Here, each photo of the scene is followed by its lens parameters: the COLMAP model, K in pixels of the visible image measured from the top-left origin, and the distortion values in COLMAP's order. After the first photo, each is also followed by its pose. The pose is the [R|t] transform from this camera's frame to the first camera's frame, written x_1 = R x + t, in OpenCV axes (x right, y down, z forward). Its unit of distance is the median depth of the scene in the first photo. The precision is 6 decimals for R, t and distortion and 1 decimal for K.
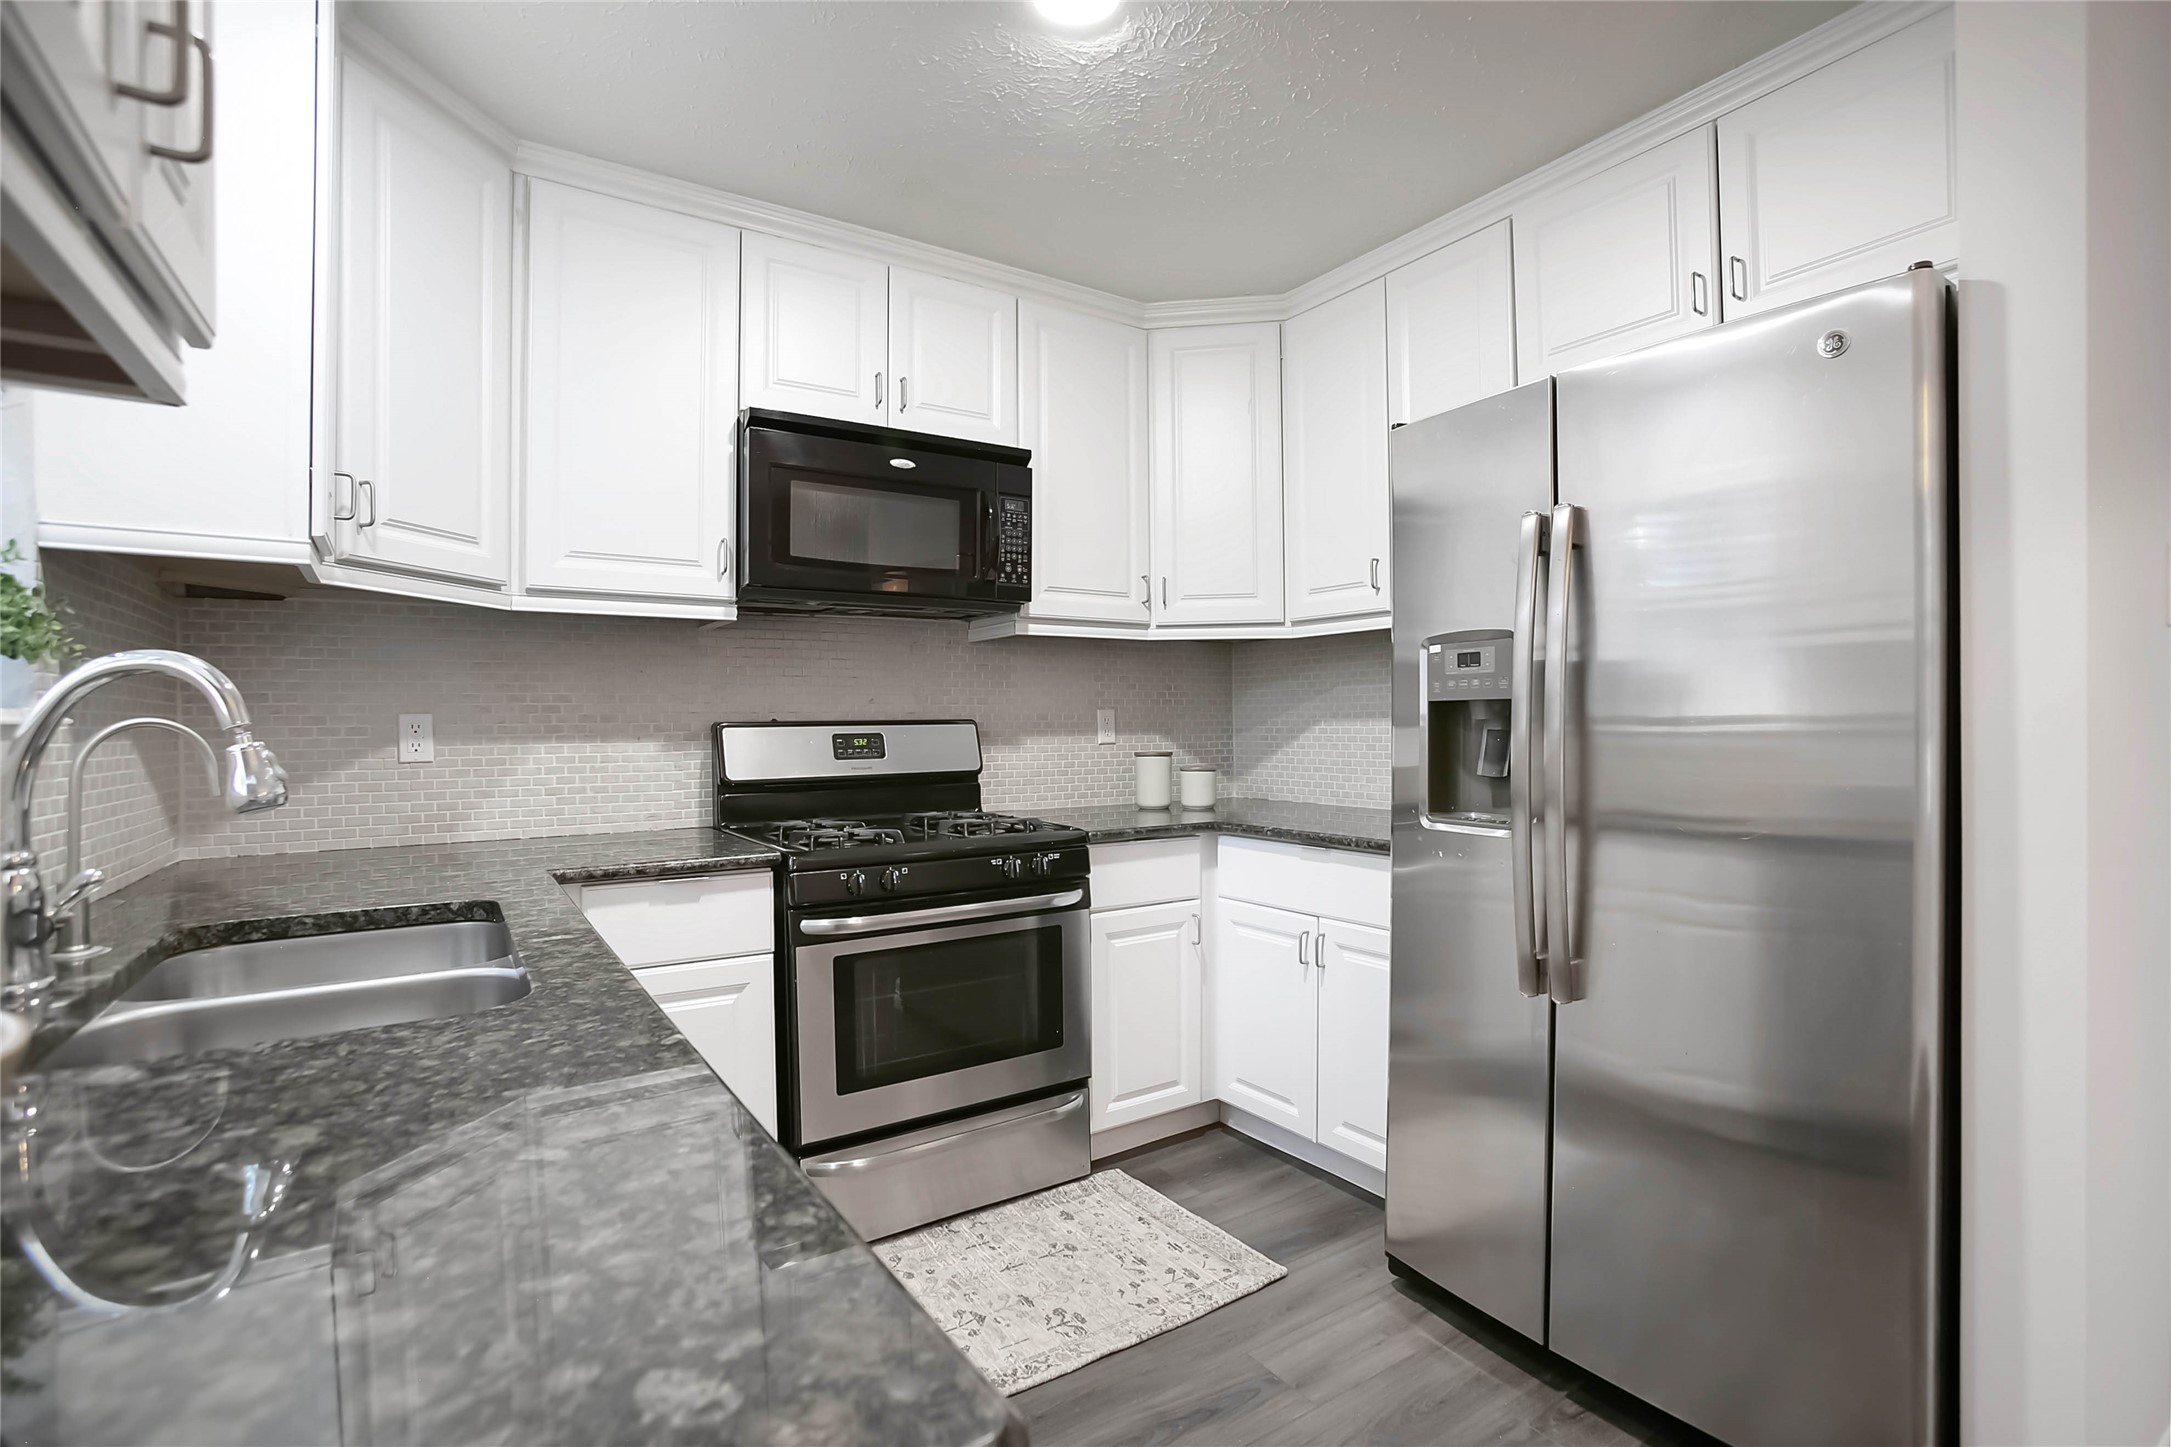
lens RADIAL K [[1011.1, 0, 1076.6], [0, 1011.1, 719.4], [0, 0, 1]] dist [-0.074300, 0.038519]
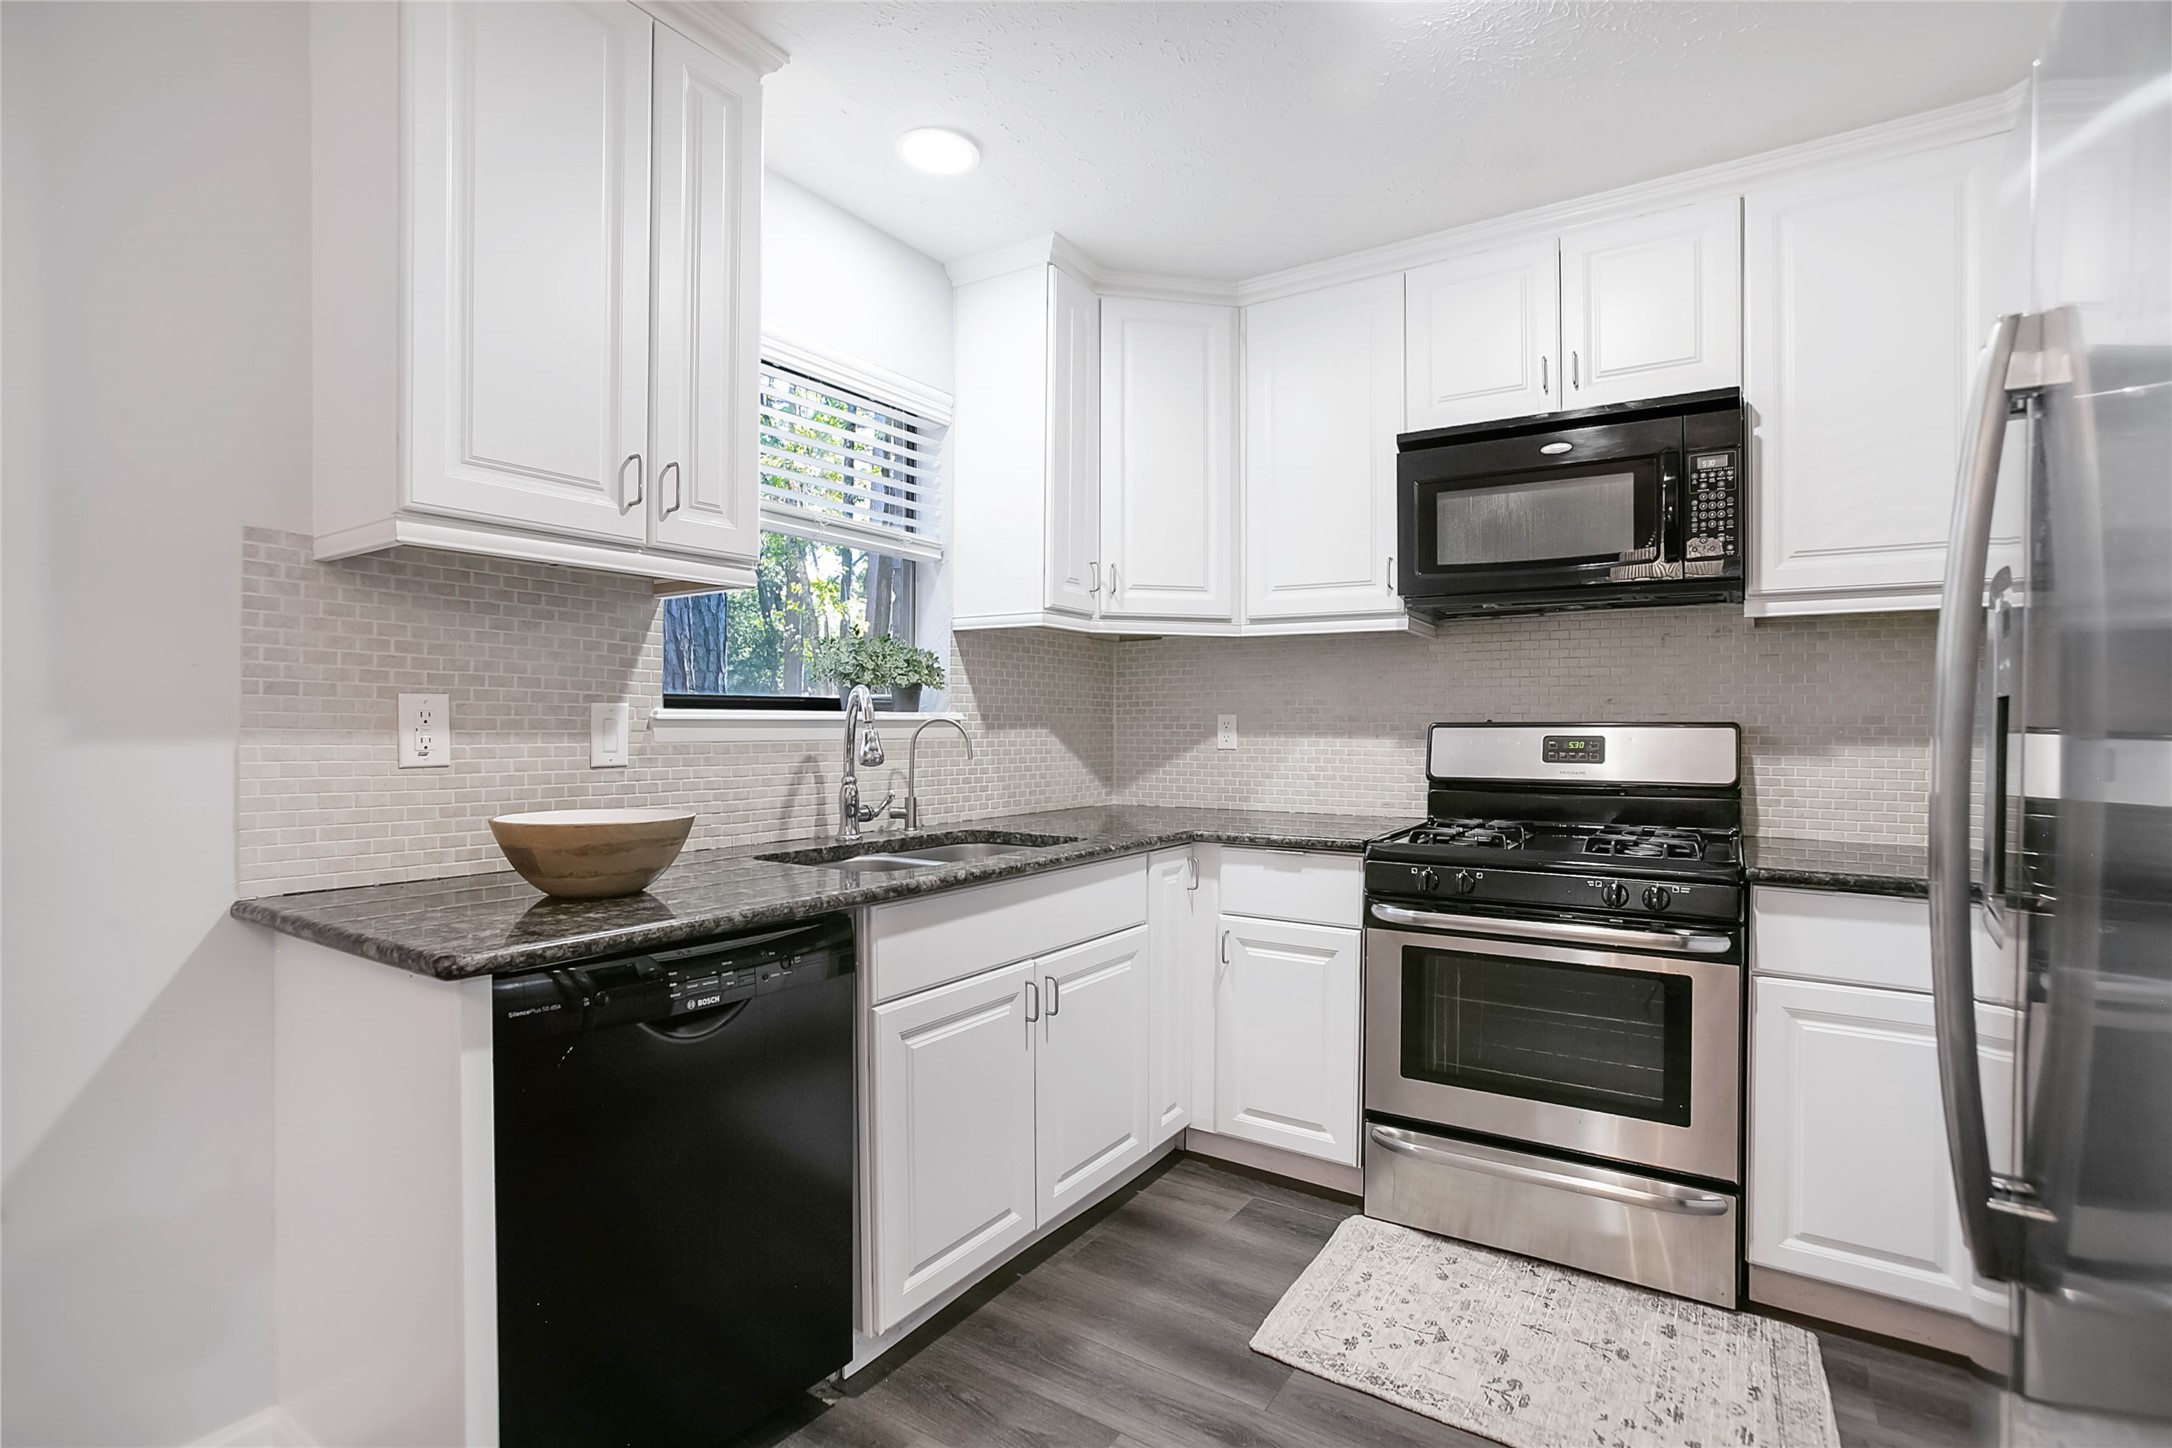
lens RADIAL K [[1011.6, 0, 1077.1], [0, 1011.6, 719.9], [0, 0, 1]] dist [-0.074300, 0.038519]
pose [[0.400901, 0.007673, -0.916089, 0.526631], [-0.004966, 0.999968, 0.006202, -0.005317], [0.916108, 0.002063, 0.400927, 0.232476]]
